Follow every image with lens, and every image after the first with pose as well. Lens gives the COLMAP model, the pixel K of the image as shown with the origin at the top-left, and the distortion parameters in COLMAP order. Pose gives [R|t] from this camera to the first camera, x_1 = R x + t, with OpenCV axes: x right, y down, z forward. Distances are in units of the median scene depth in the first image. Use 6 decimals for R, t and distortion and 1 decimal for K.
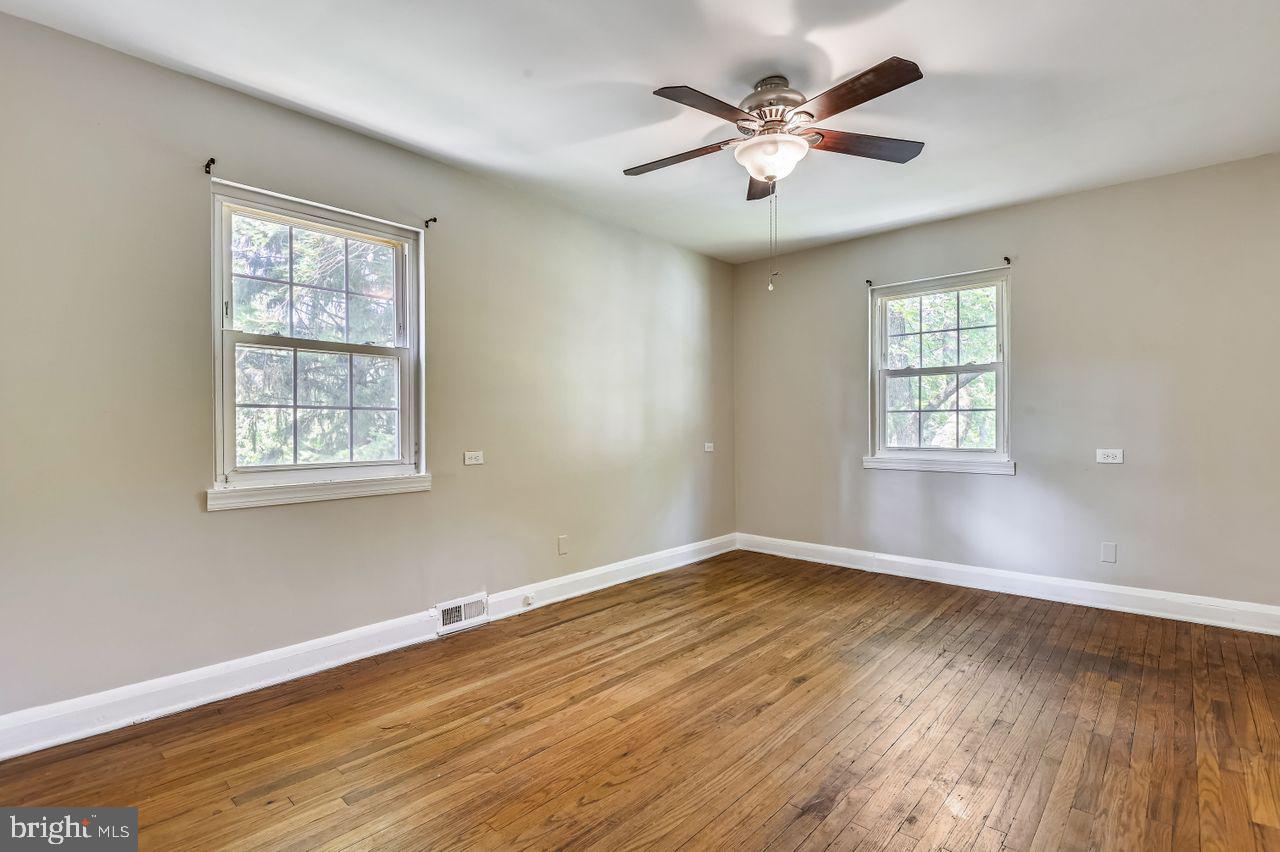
lens RADIAL K [[590.1, 0, 645.1], [0, 590.1, 424.9], [0, 0, 1]] dist [-0.003785, -0.002335]
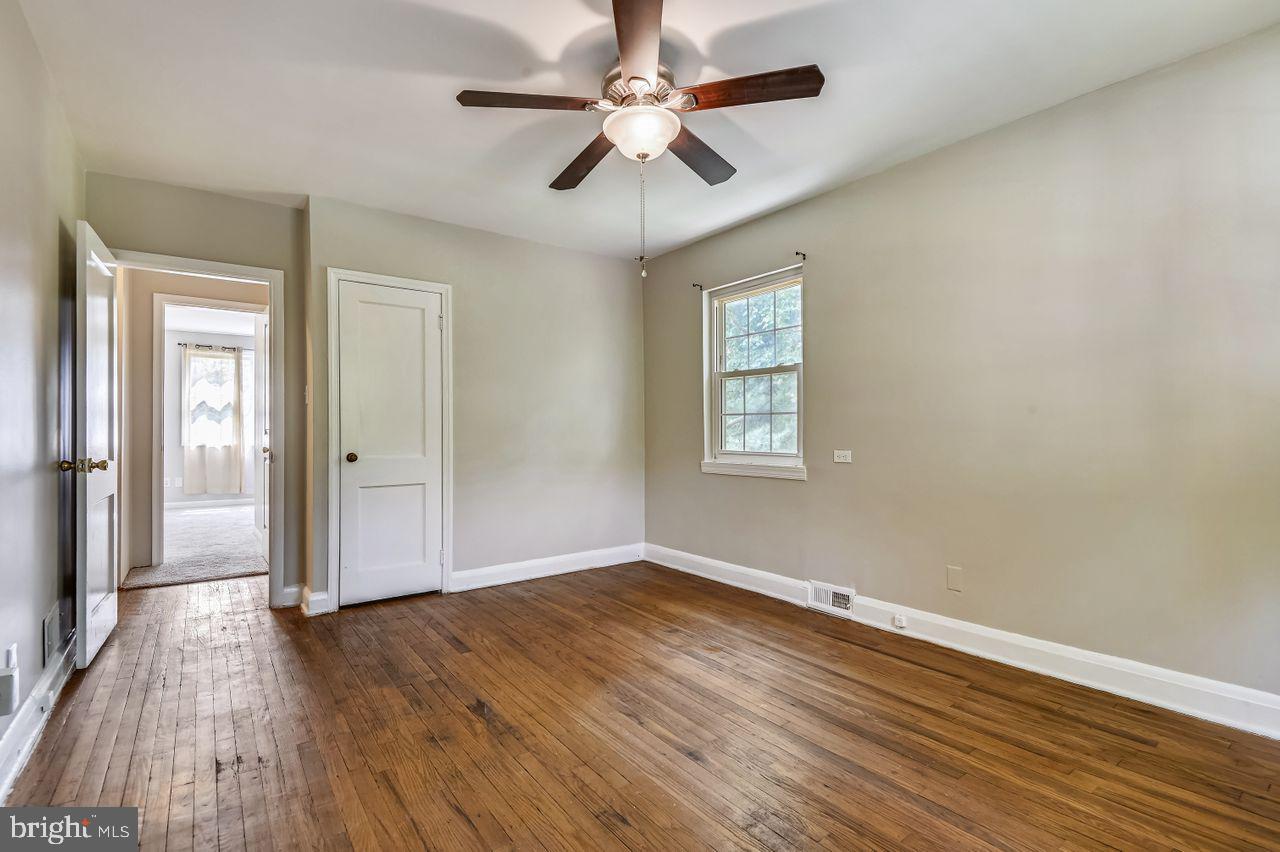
lens RADIAL K [[590.1, 0, 645.0], [0, 590.1, 427.3], [0, 0, 1]] dist [-0.003785, -0.002335]
pose [[-0.184663, -0.006230, -0.982782, 0.846342], [-0.006386, 0.999966, -0.005139, 0.011878], [0.982781, 0.005327, -0.184697, 0.888771]]
